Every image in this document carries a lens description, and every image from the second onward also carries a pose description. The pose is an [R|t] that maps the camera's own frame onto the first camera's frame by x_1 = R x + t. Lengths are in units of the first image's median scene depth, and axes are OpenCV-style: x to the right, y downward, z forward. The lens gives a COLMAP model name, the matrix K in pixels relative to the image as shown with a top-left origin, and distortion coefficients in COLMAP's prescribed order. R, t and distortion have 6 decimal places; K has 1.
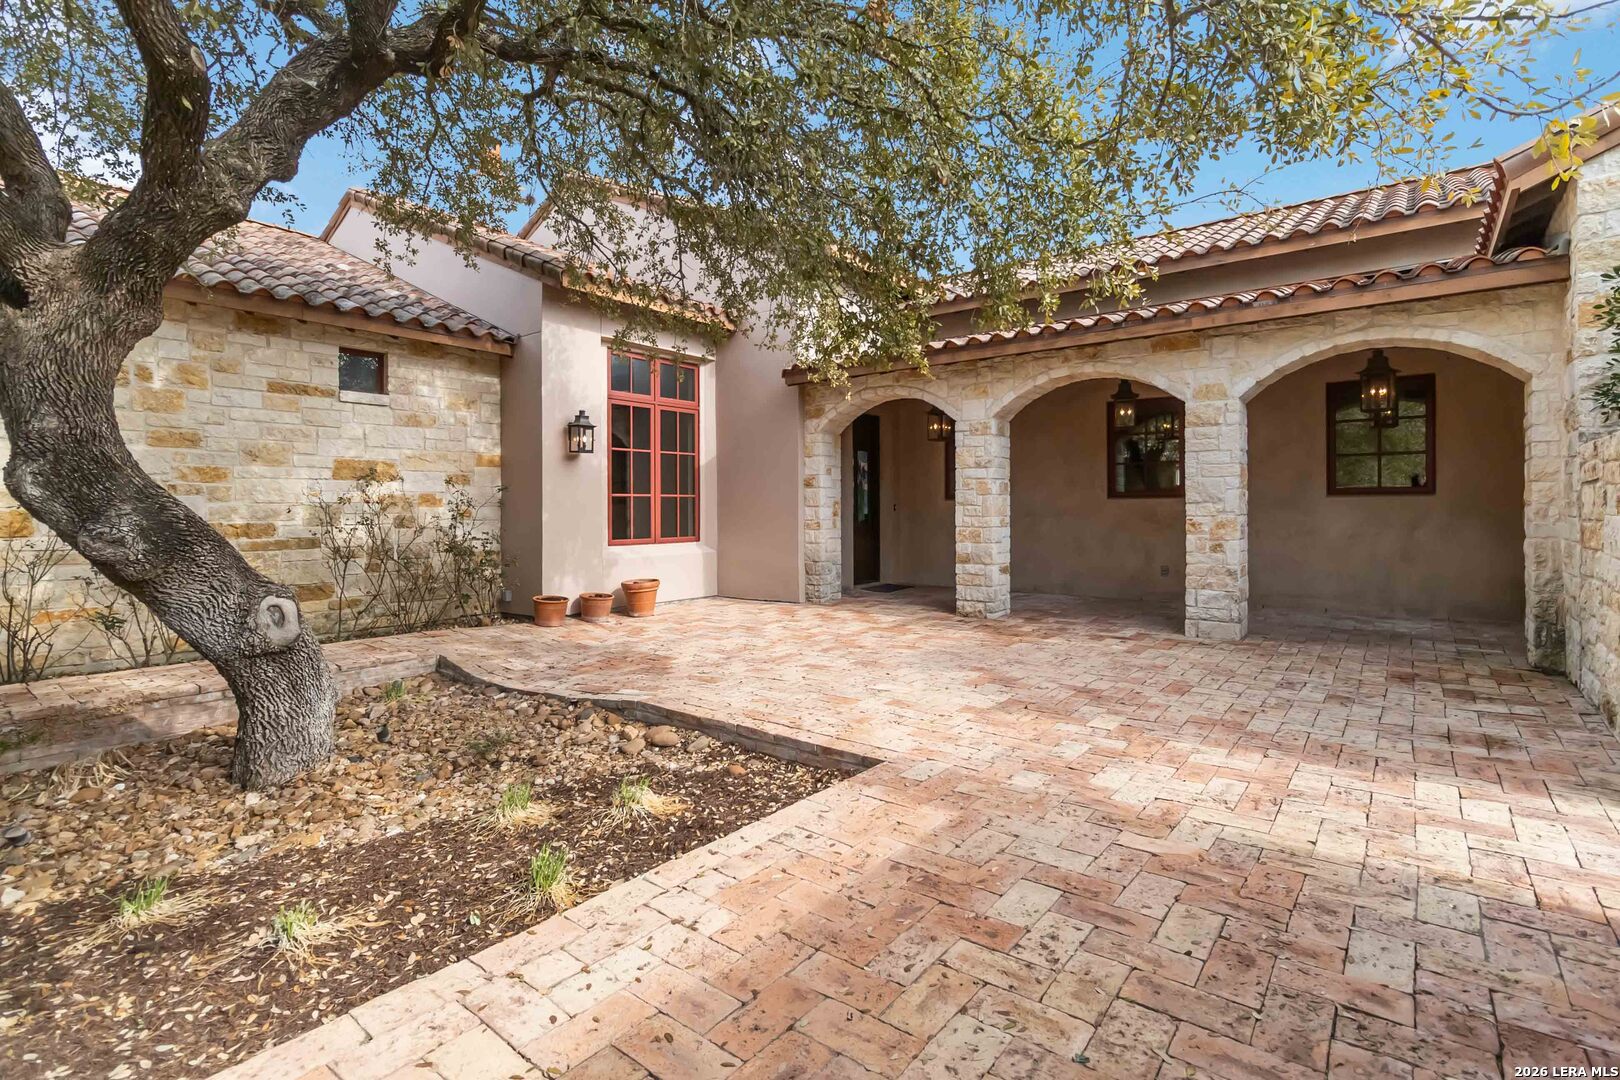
lens RADIAL K [[766.4, 0, 811.1], [0, 766.4, 527.9], [0, 0, 1]] dist [0.001445, 0.001829]
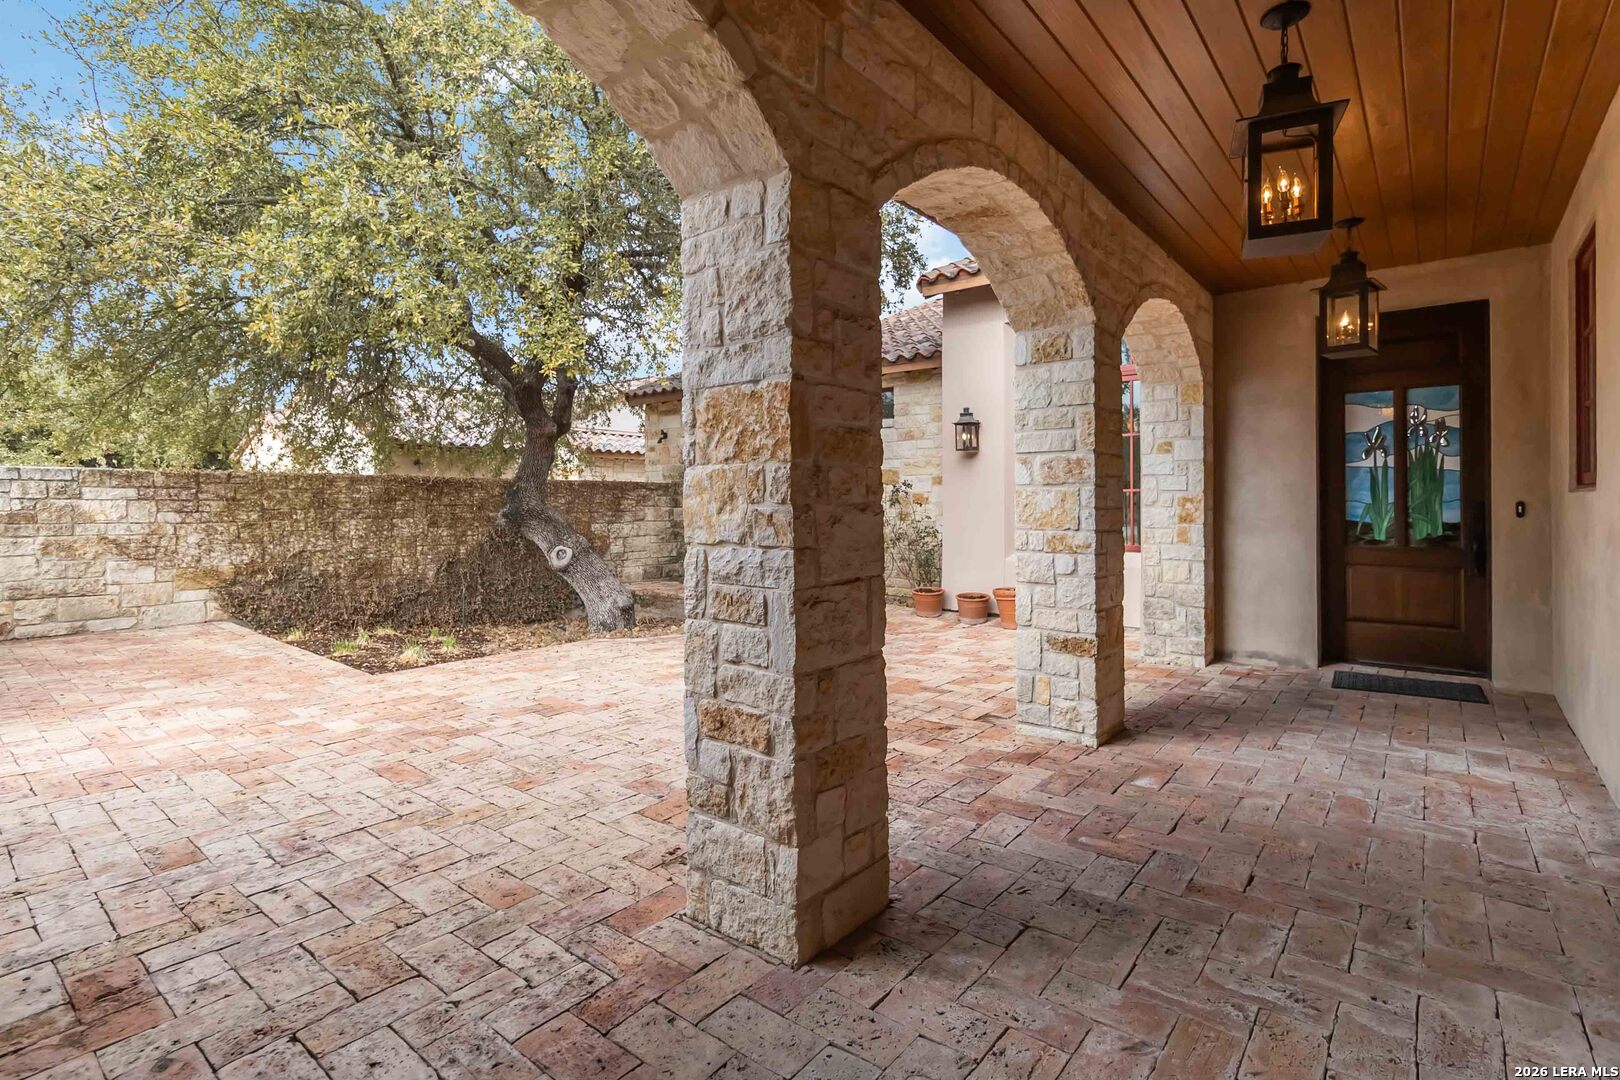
lens RADIAL K [[766.4, 0, 816.4], [0, 766.4, 502.2], [0, 0, 1]] dist [0.001445, 0.001829]
pose [[-0.009140, -0.001546, -0.999957, 0.763436], [-0.027394, 0.999624, -0.001295, -0.026538], [0.999583, 0.027381, -0.009179, 0.897127]]
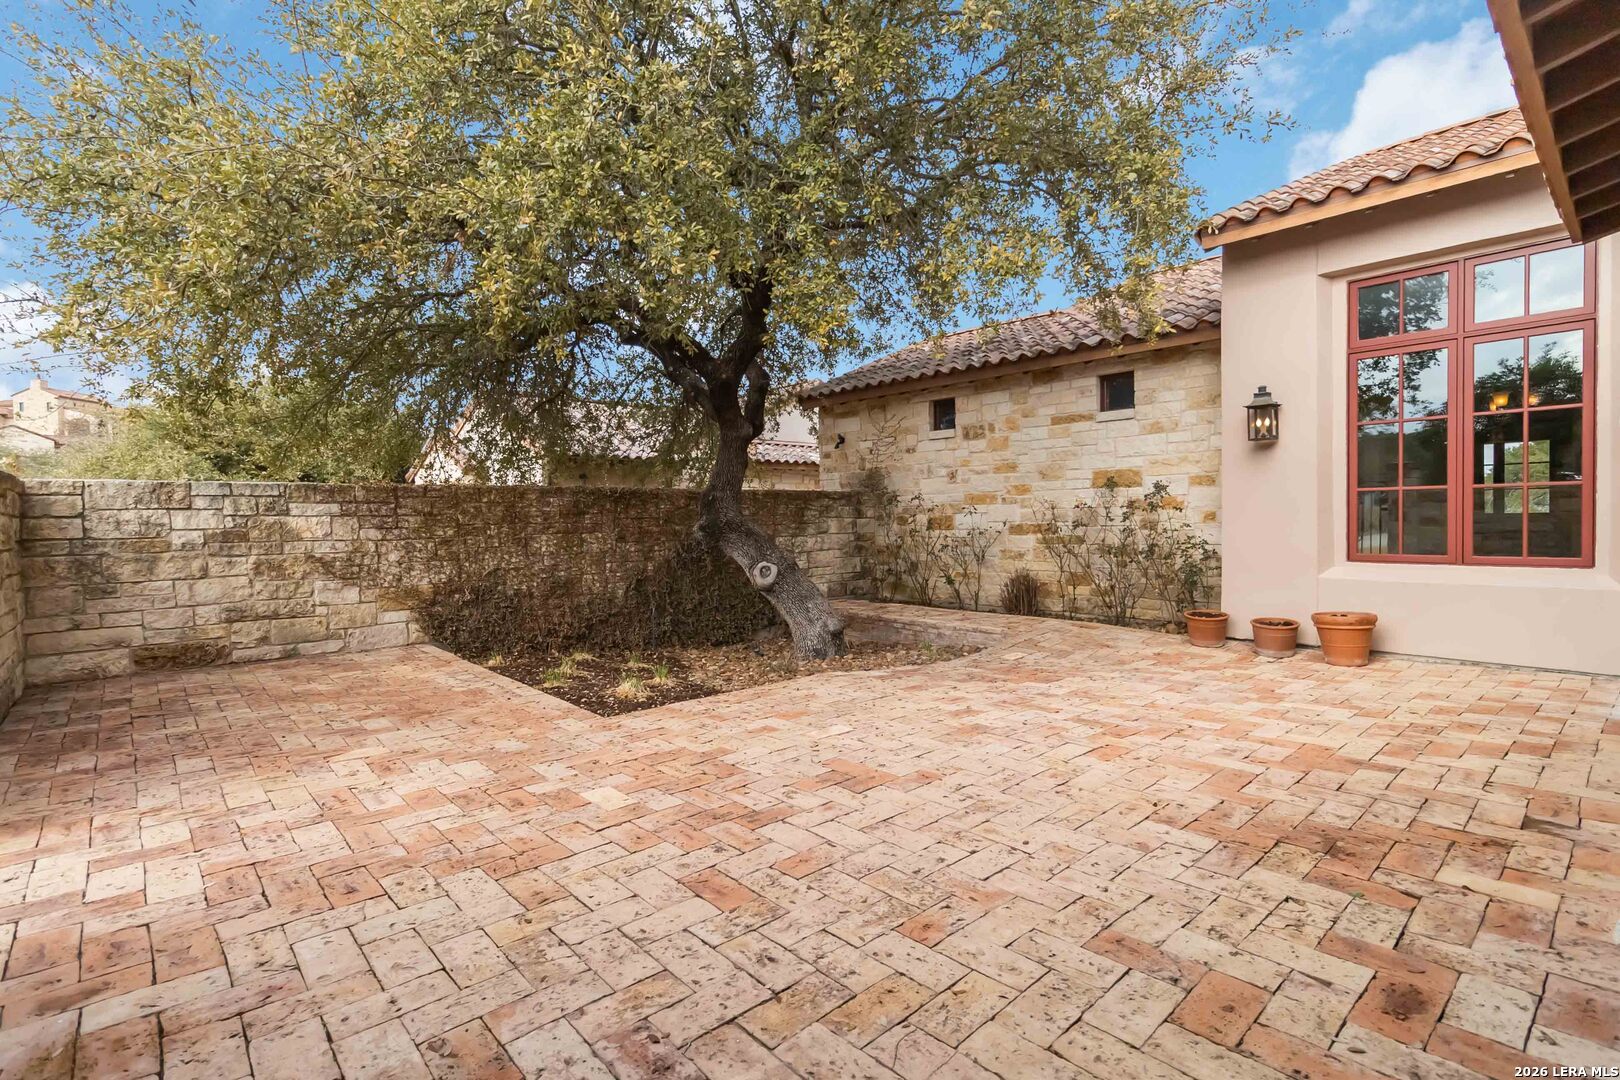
lens RADIAL K [[766.4, 0, 813.9], [0, 766.4, 537.3], [0, 0, 1]] dist [0.001445, 0.001829]
pose [[-0.160897, 0.027947, -0.986576, 0.615396], [-0.012852, 0.999455, 0.030407, -0.016895], [0.986888, 0.017572, -0.160450, 0.737757]]
